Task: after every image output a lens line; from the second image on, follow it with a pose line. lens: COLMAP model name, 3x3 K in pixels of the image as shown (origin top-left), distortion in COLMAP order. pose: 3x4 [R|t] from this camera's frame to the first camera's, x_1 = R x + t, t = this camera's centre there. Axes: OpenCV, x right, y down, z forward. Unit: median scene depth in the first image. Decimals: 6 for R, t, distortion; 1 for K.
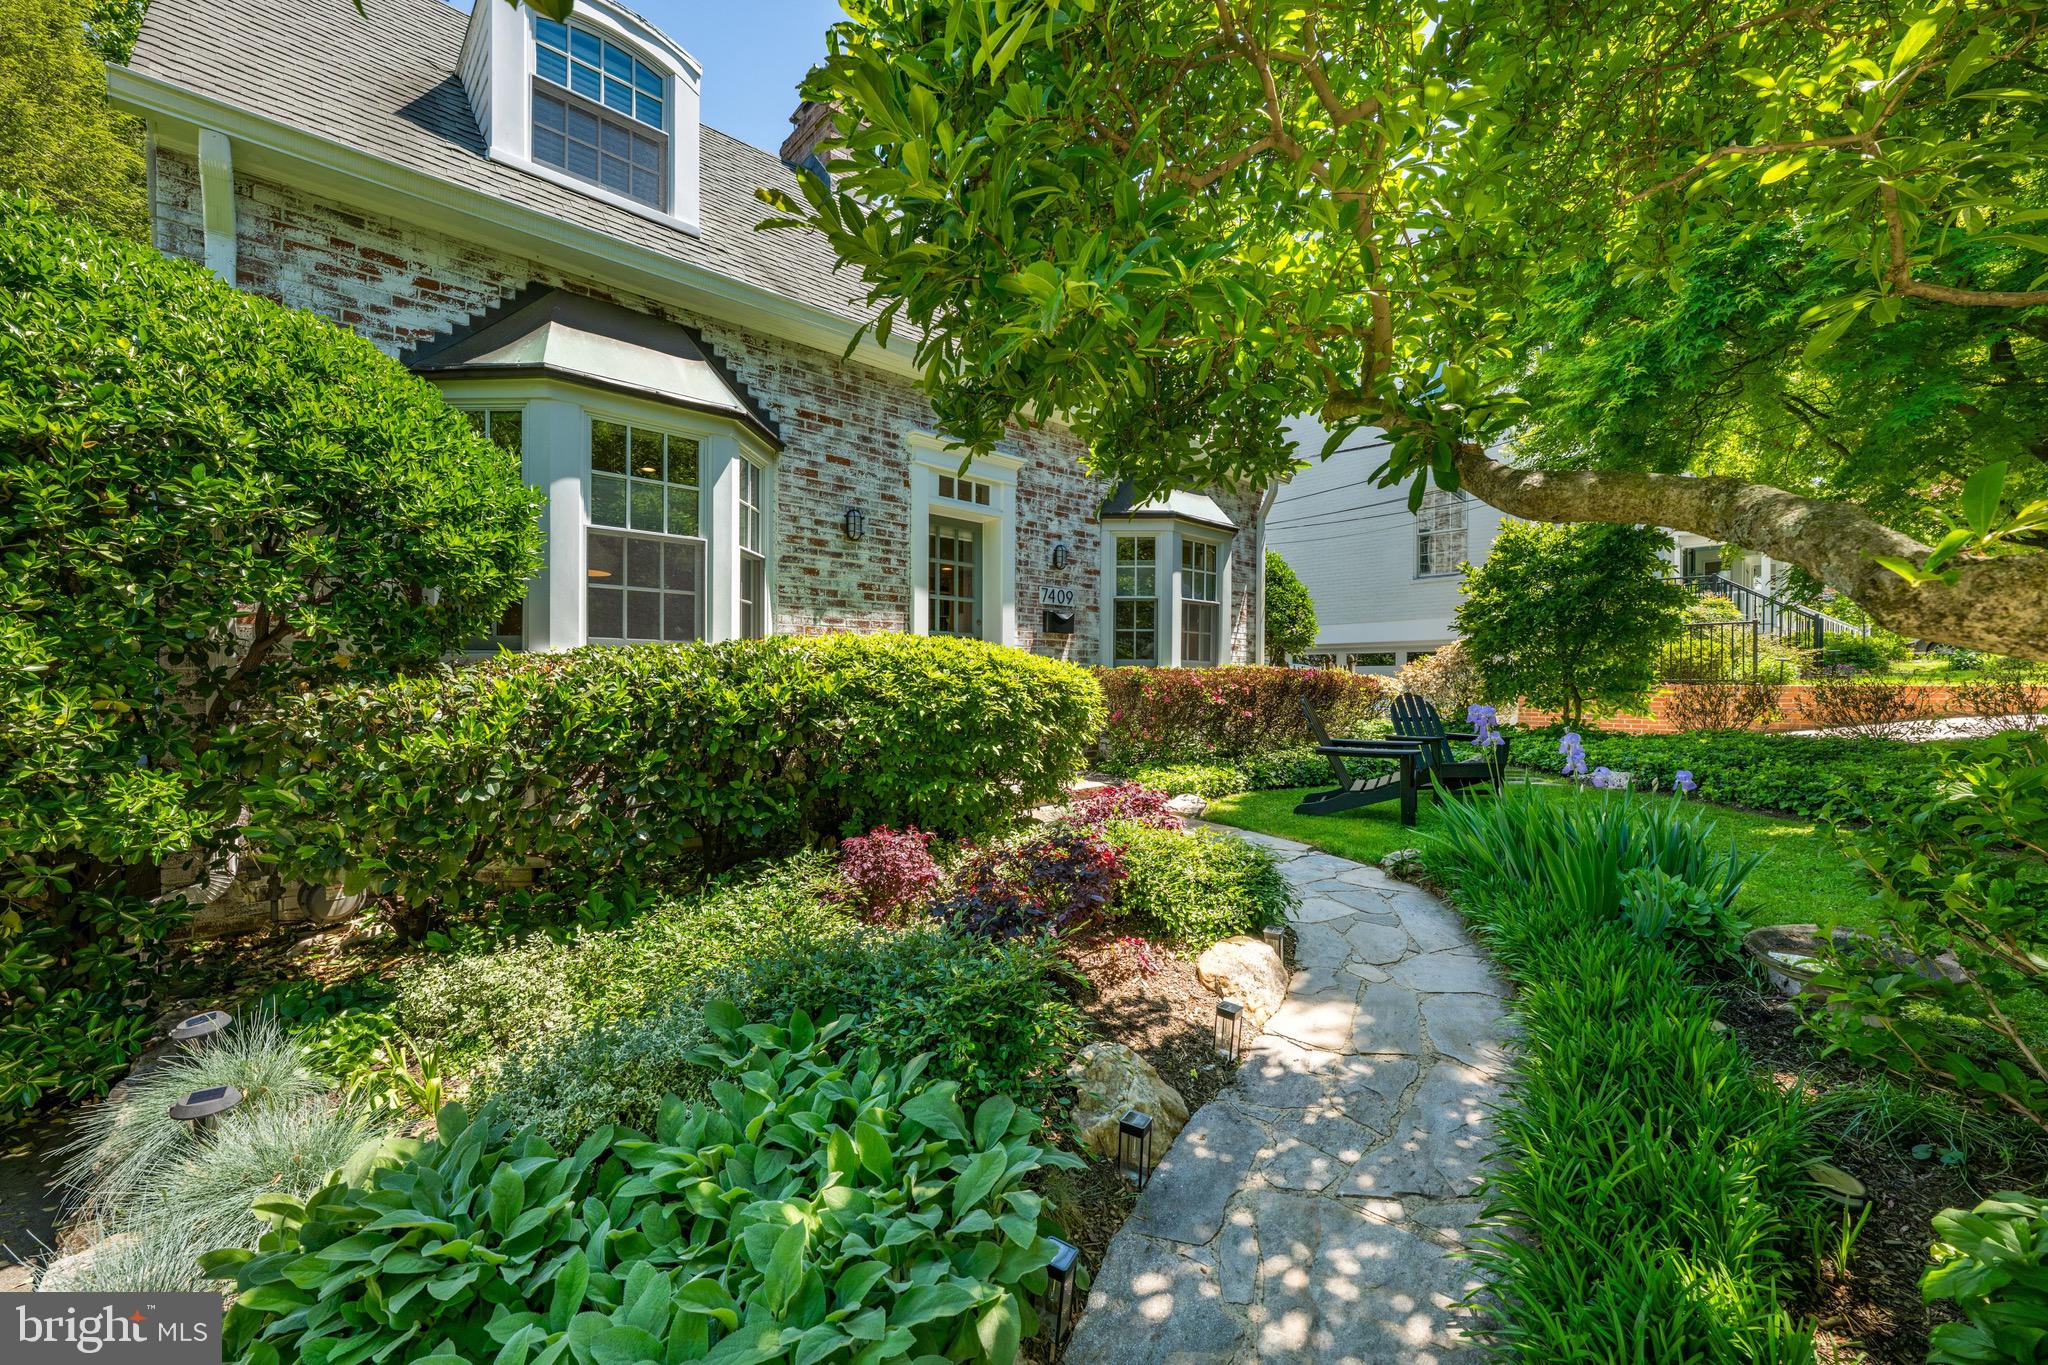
lens RADIAL K [[821.5, 0, 1024.0], [0, 821.5, 682.6], [0, 0, 1]] dist [0.002044, -0.000286]
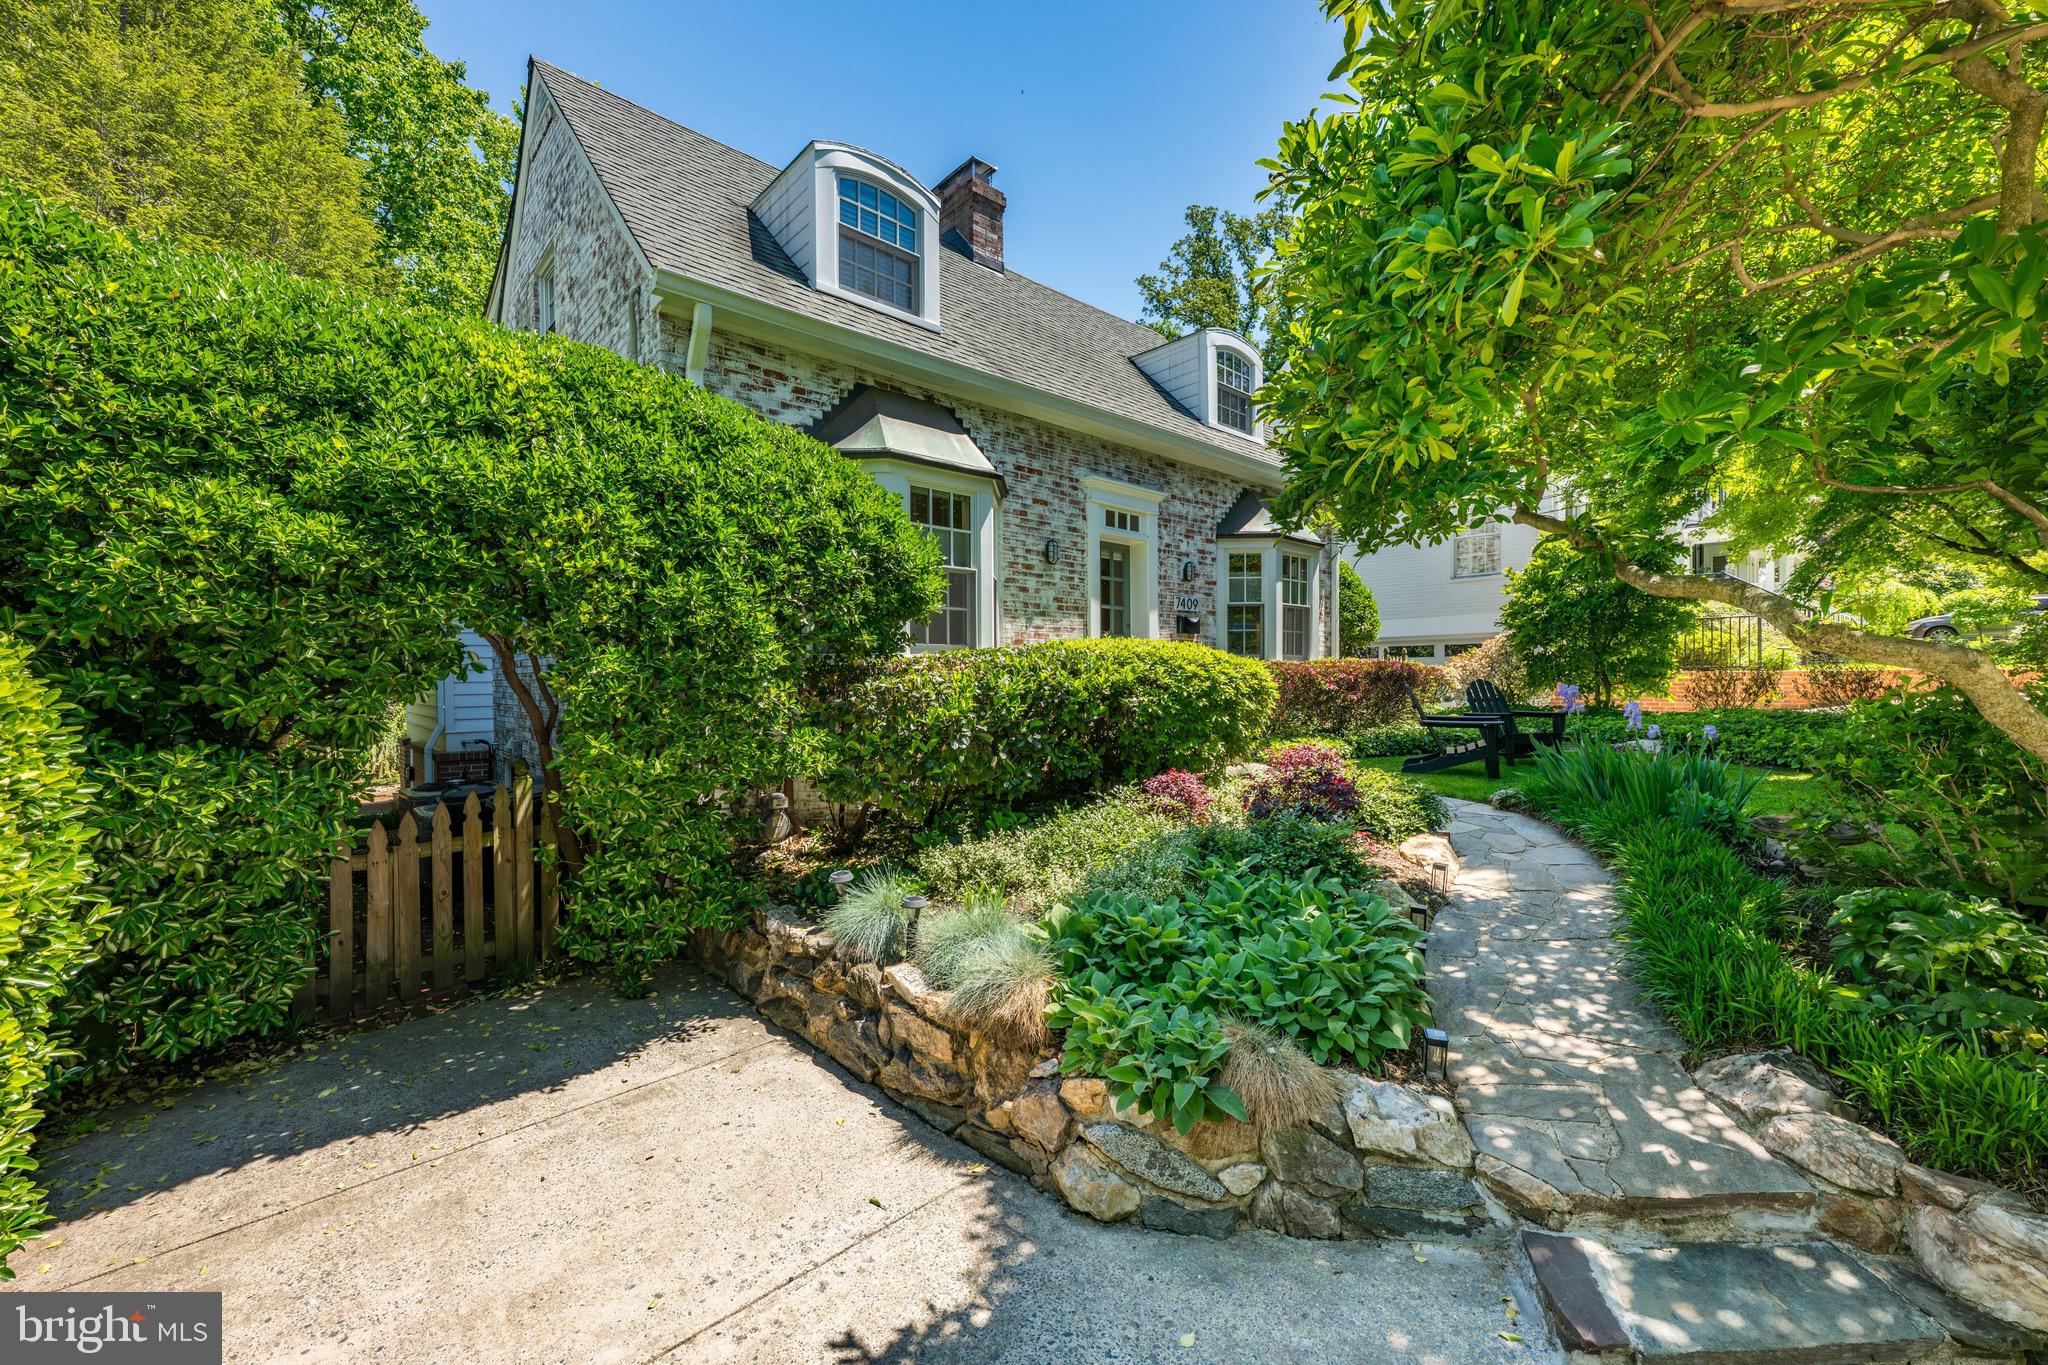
lens RADIAL K [[821.5, 0, 1024.5], [0, 821.5, 683.4], [0, 0, 1]] dist [0.002044, -0.000286]
pose [[0.999942, -0.009868, -0.004307, -0.249968], [0.009900, 0.999923, 0.007431, 0.003060], [0.004233, -0.007473, 0.999963, -0.287933]]
